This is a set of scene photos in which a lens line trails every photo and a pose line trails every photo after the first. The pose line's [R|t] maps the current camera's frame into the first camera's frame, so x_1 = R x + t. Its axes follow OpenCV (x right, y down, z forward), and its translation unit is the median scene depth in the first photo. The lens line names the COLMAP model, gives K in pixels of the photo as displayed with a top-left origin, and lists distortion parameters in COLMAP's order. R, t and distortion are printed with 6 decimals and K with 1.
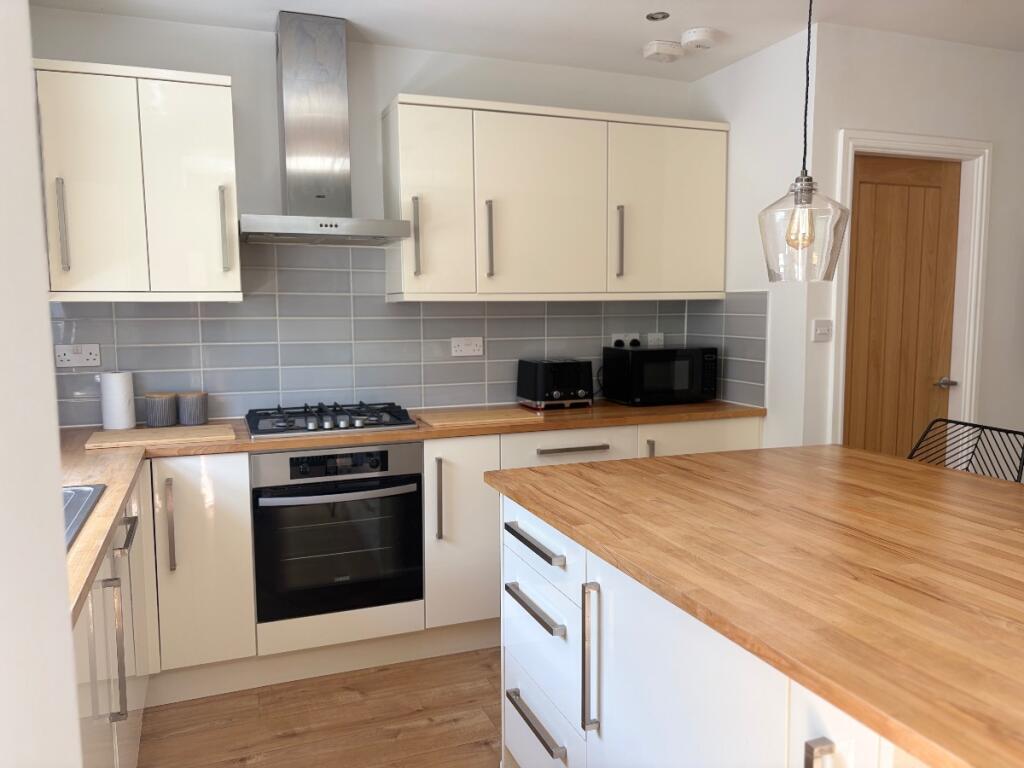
lens RADIAL K [[769.5, 0, 503.9], [0, 769.5, 388.0], [0, 0, 1]] dist [0.044353, -0.042698]
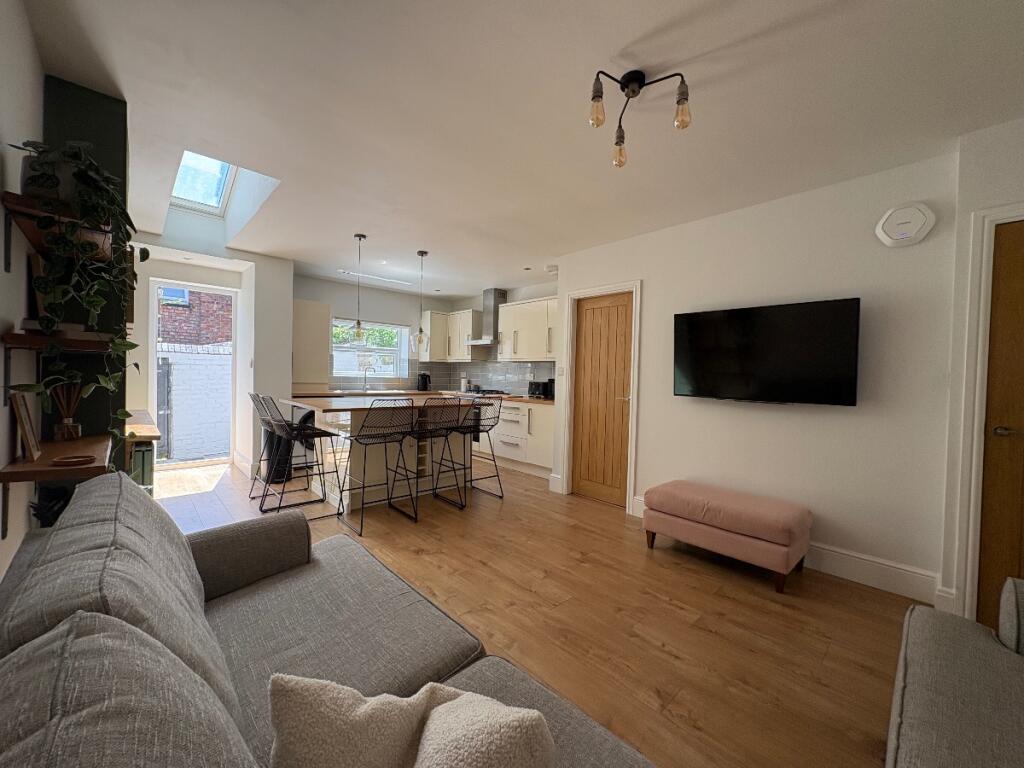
lens RADIAL K [[404.7, 0, 511.4], [0, 404.7, 383.4], [0, 0, 1]] dist [0.000855, 0.000863]
pose [[0.395551, 0.035006, -0.917777, 1.684706], [-0.119195, 0.992779, -0.013505, 0.005043], [0.910677, 0.114736, 0.396867, 0.348992]]
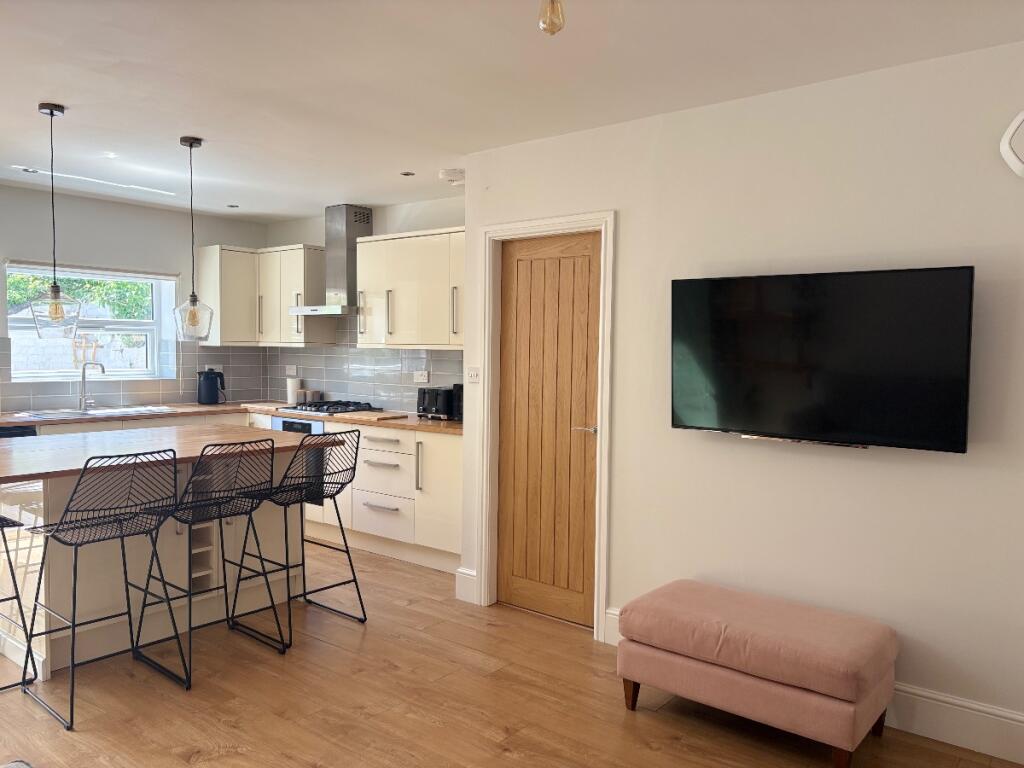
lens RADIAL K [[769.5, 0, 505.1], [0, 769.5, 390.3], [0, 0, 1]] dist [0.044353, -0.042698]
pose [[0.516560, 0.062130, -0.853994, 1.705112], [-0.100047, 0.994912, 0.011867, -0.073584], [0.850386, 0.079309, 0.520148, 0.373700]]
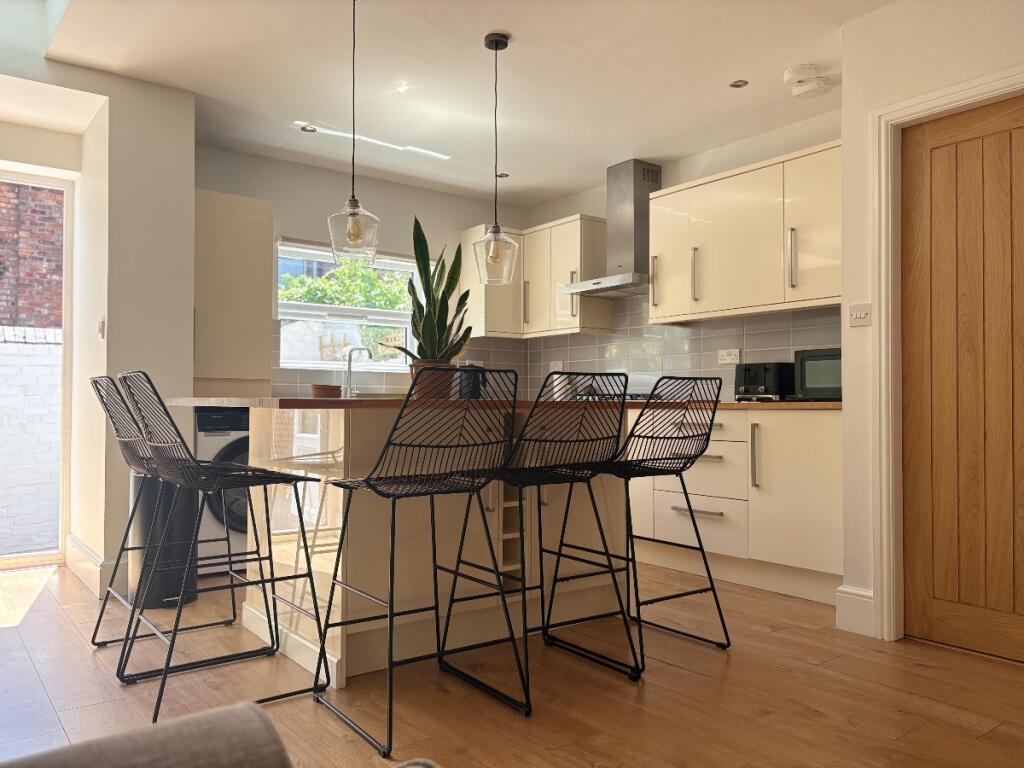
lens RADIAL K [[769.5, 0, 512.2], [0, 769.5, 393.3], [0, 0, 1]] dist [0.044353, -0.042698]
pose [[0.303407, -0.008156, -0.952826, 1.301681], [-0.098485, 0.994339, -0.039872, 0.115108], [0.947758, 0.105937, 0.300886, 0.315888]]
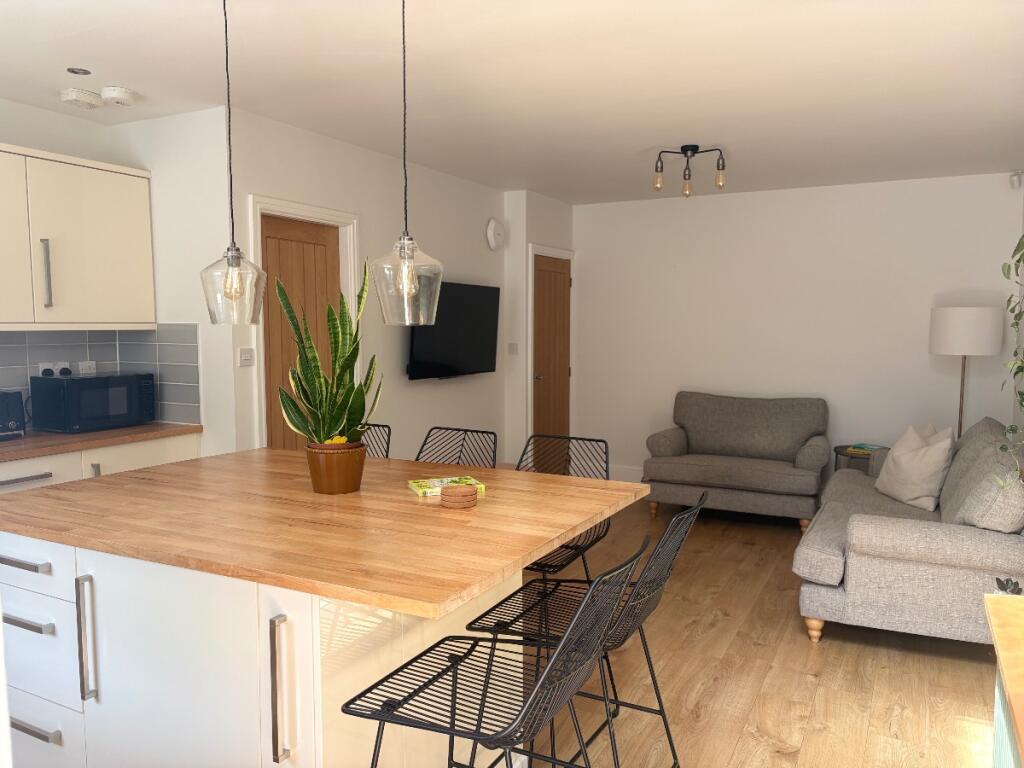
lens RADIAL K [[769.5, 0, 511.7], [0, 769.5, 379.6], [0, 0, 1]] dist [0.044353, -0.042698]
pose [[0.741117, -0.041911, 0.670066, -0.100503], [0.066599, 0.997716, -0.011257, 0.002936], [-0.668064, 0.052968, 0.742216, -0.188144]]
